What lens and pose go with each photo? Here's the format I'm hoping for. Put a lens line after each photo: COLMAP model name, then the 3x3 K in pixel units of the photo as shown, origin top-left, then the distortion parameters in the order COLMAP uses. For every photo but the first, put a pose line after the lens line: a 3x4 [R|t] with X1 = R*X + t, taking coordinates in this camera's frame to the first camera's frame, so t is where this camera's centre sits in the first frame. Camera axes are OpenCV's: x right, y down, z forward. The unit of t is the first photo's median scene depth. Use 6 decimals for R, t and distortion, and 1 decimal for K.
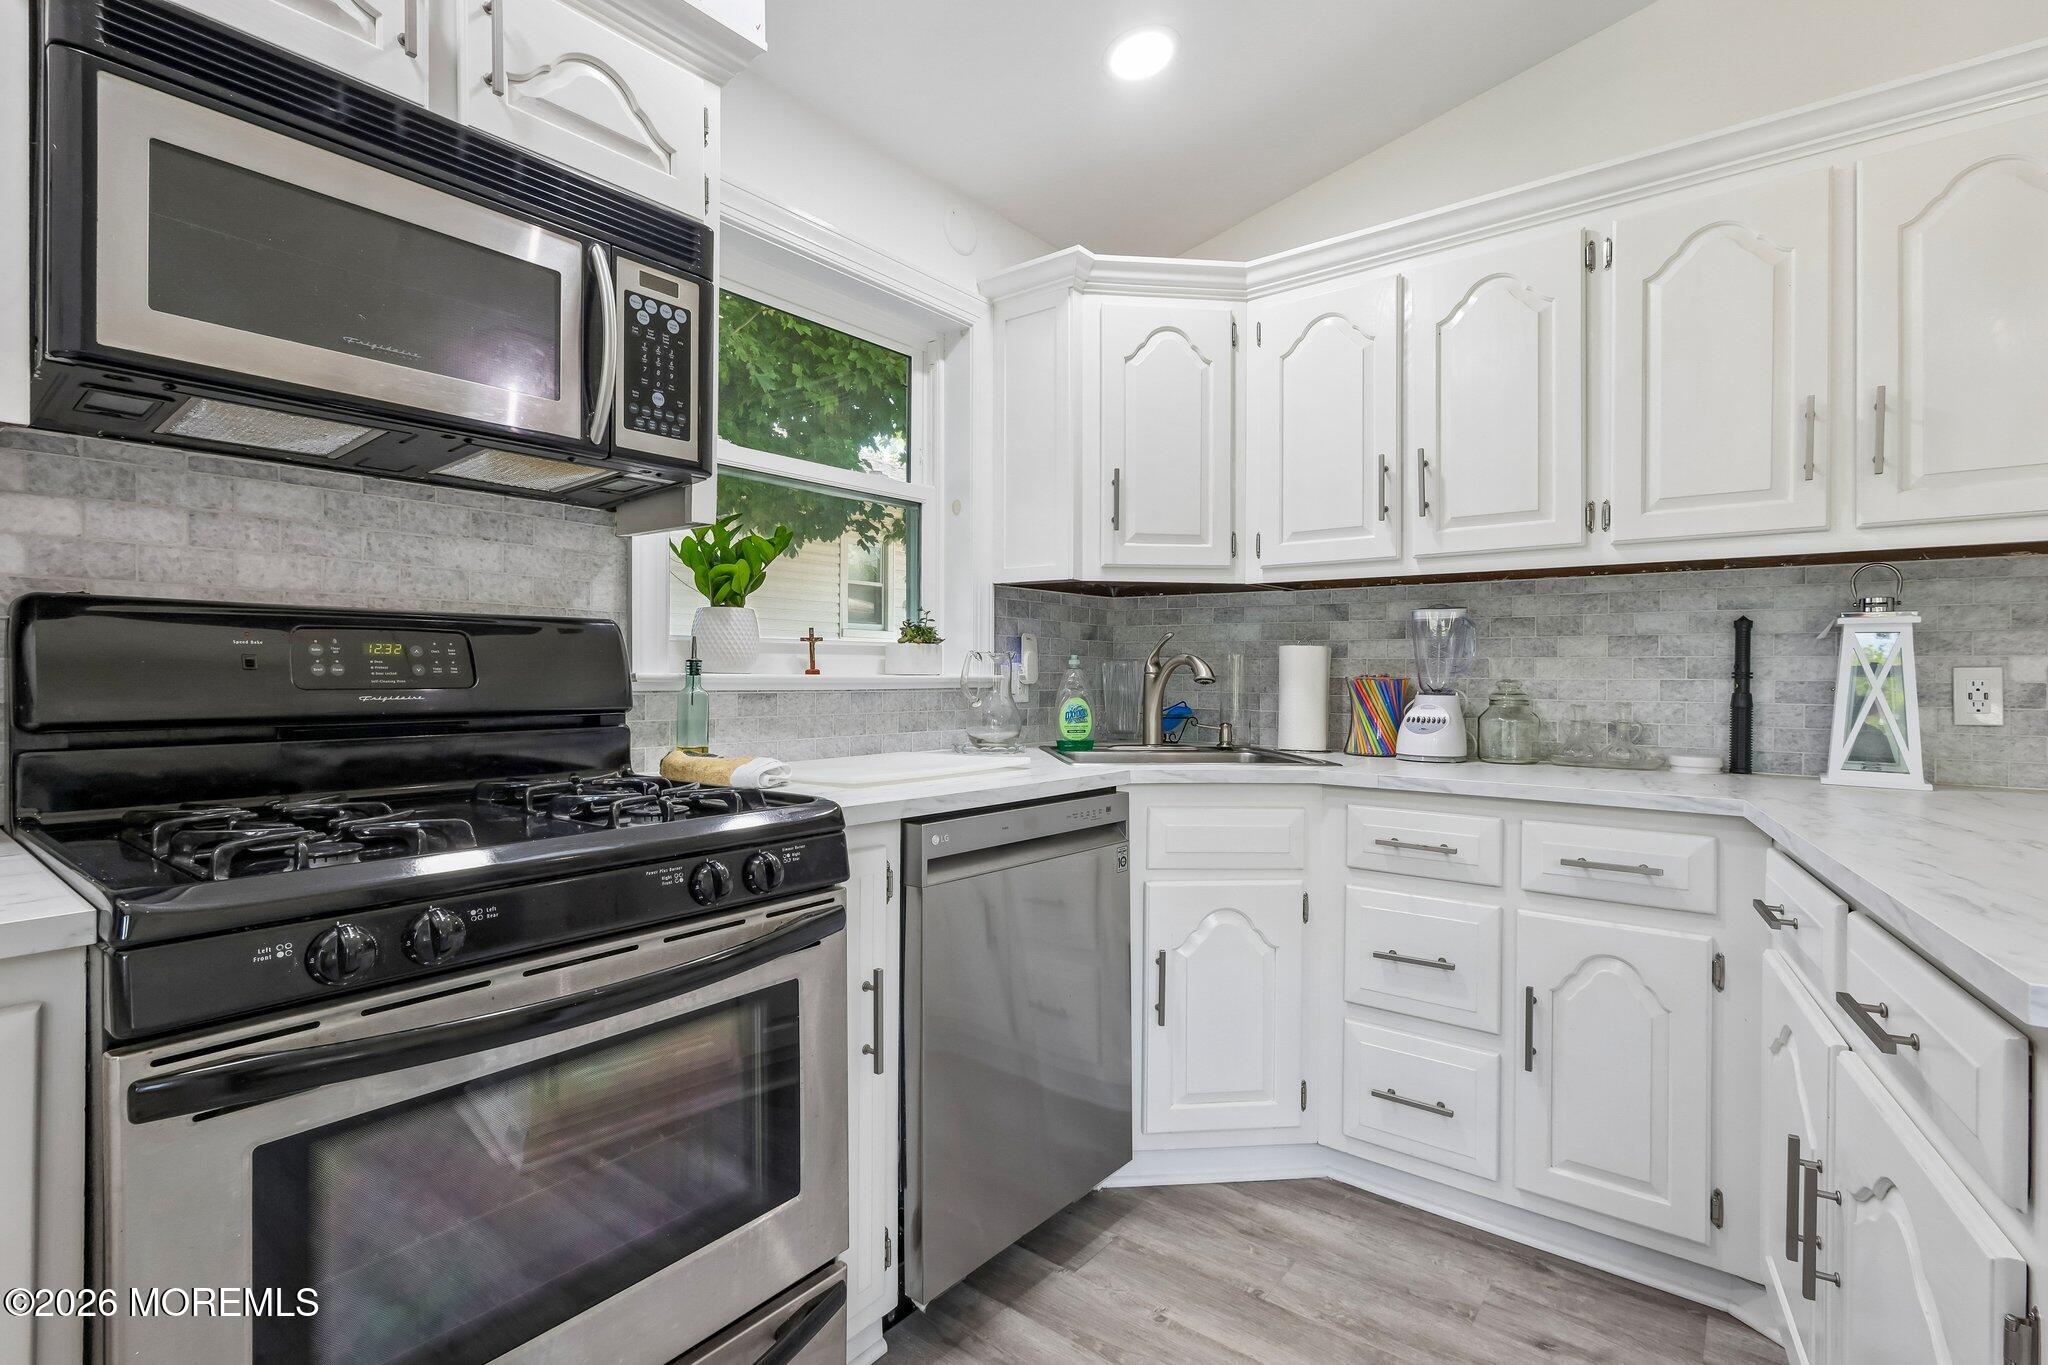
lens RADIAL K [[967.6, 0, 1021.7], [0, 967.6, 672.3], [0, 0, 1]] dist [-0.000054, 0.000221]
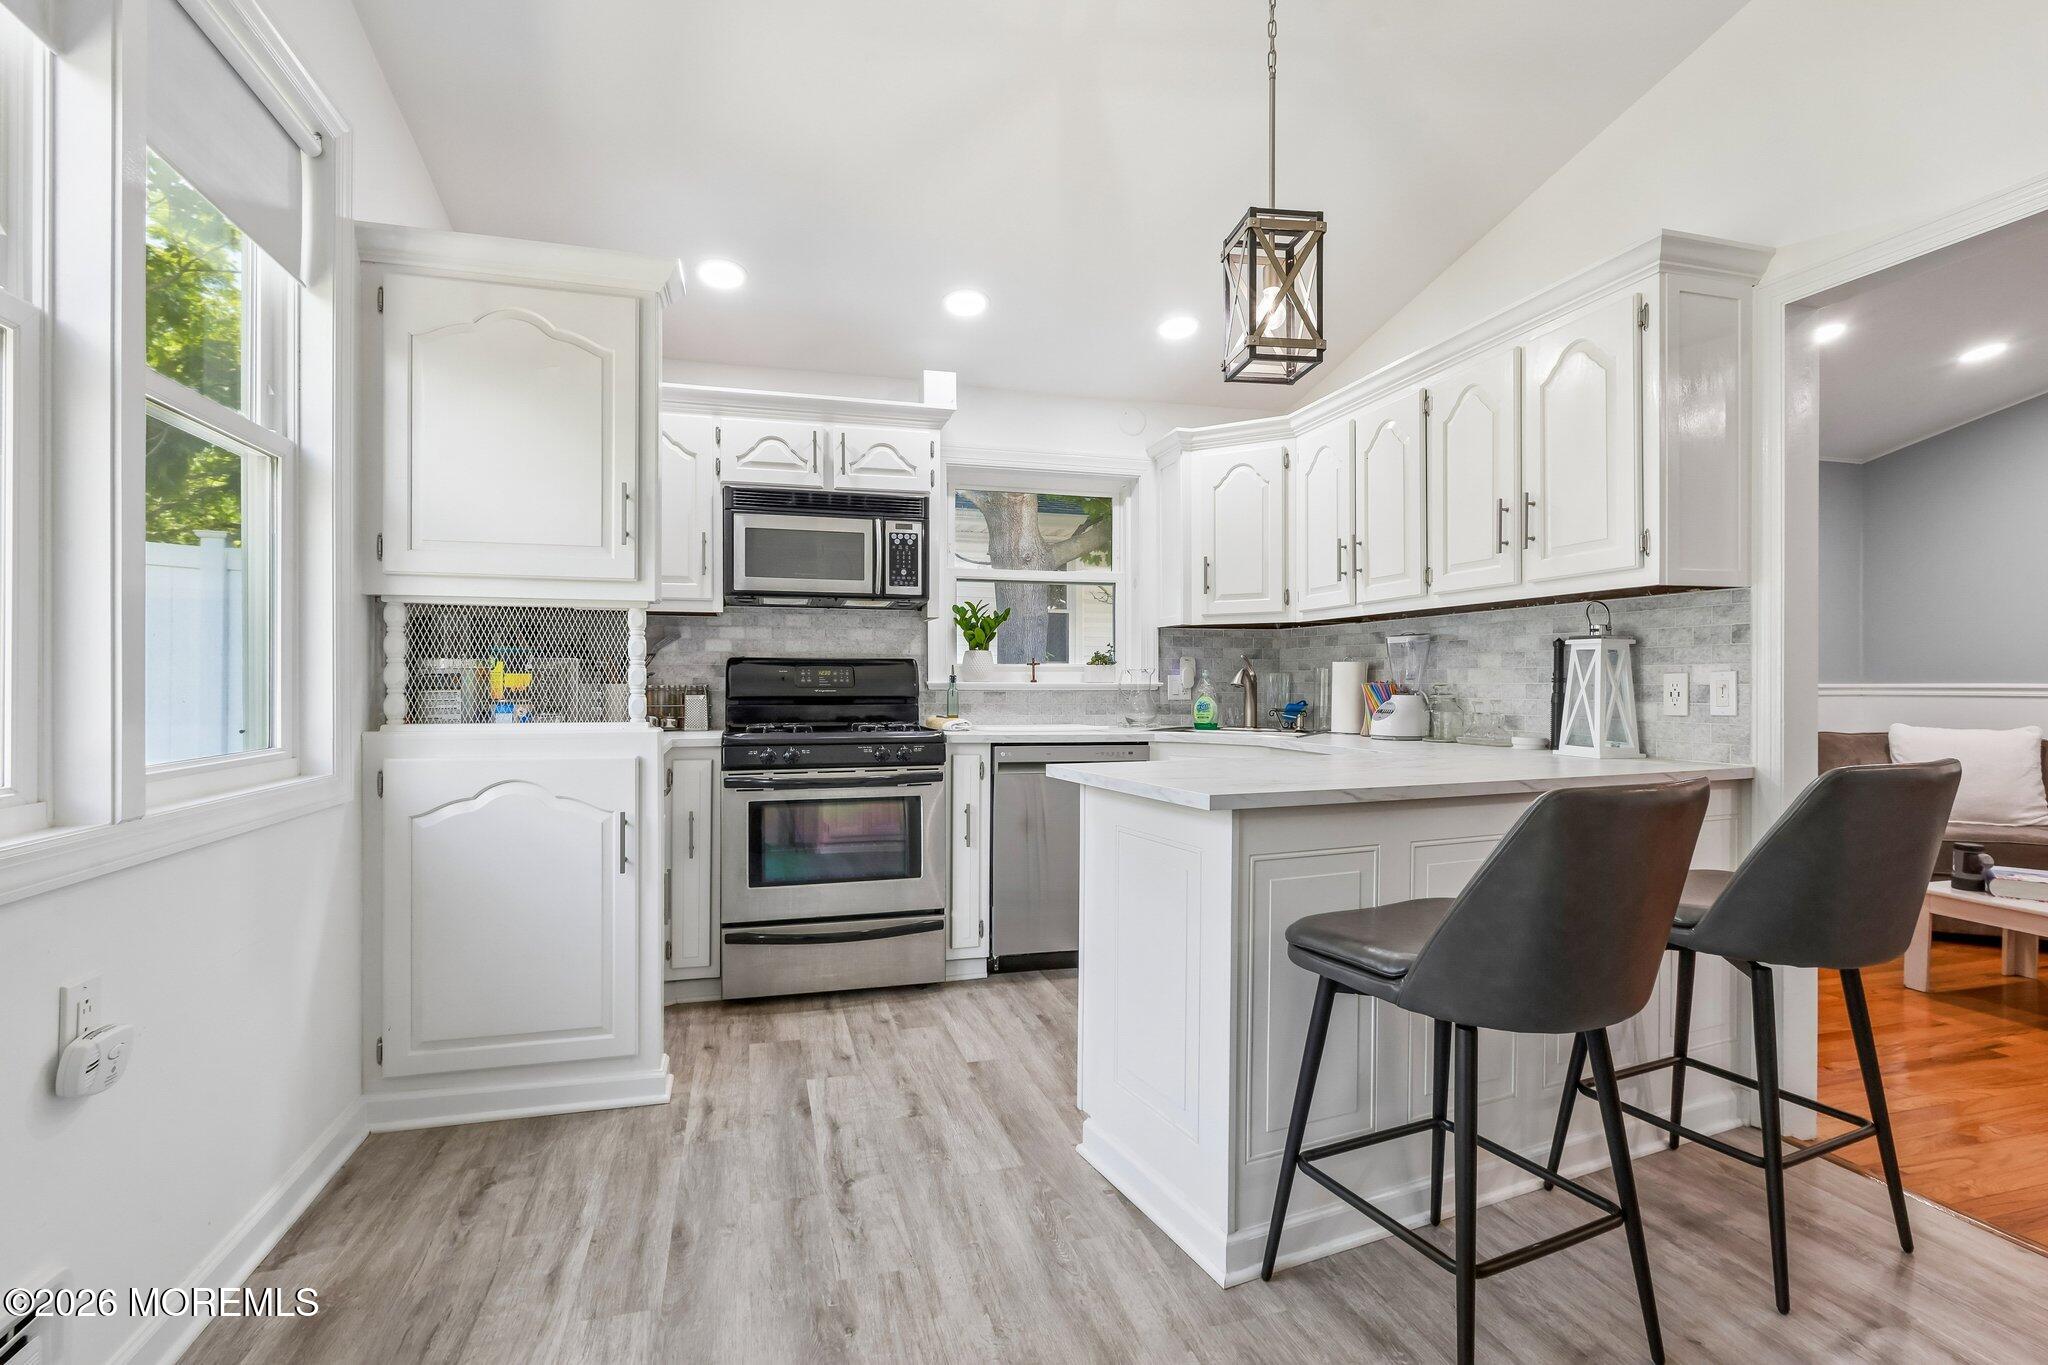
lens RADIAL K [[950.6, 0, 1014.9], [0, 950.6, 679.4], [0, 0, 1]] dist [-0.000126, 0.000061]
pose [[0.805161, -0.005747, -0.593028, 1.009208], [0.002339, 0.999976, -0.006515, 0.009828], [0.593051, 0.003858, 0.805155, -0.623837]]
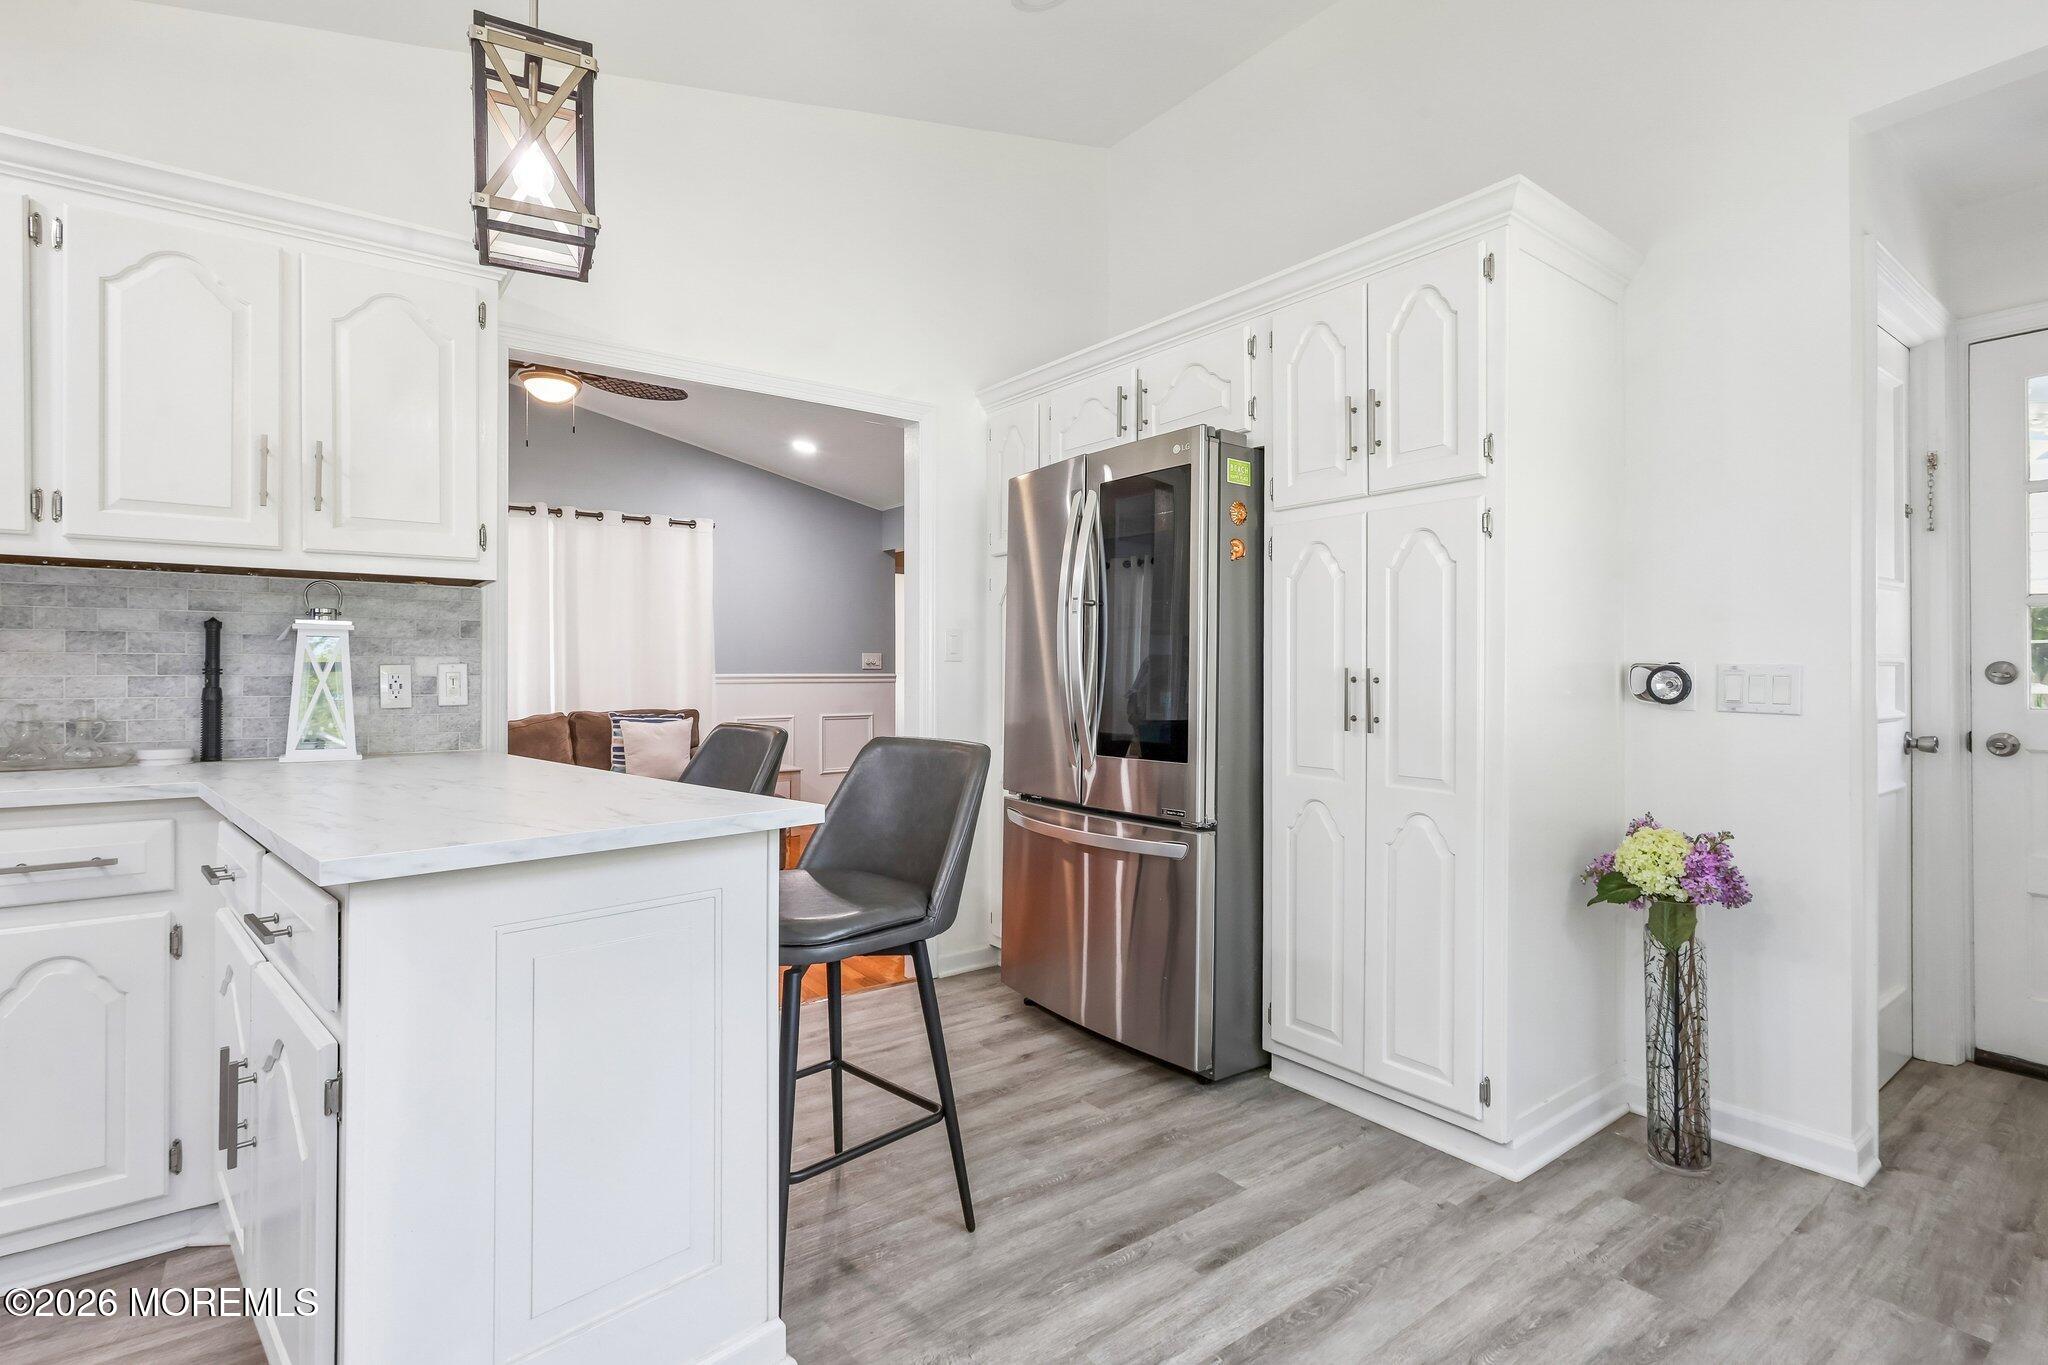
lens RADIAL K [[967.6, 0, 1021.7], [0, 967.6, 672.3], [0, 0, 1]] dist [-0.000054, 0.000221]
pose [[0.266921, -0.004306, 0.963709, -0.071157], [-0.000450, 0.999989, 0.004593, -0.001411], [-0.963718, -0.001660, 0.266916, -0.189993]]
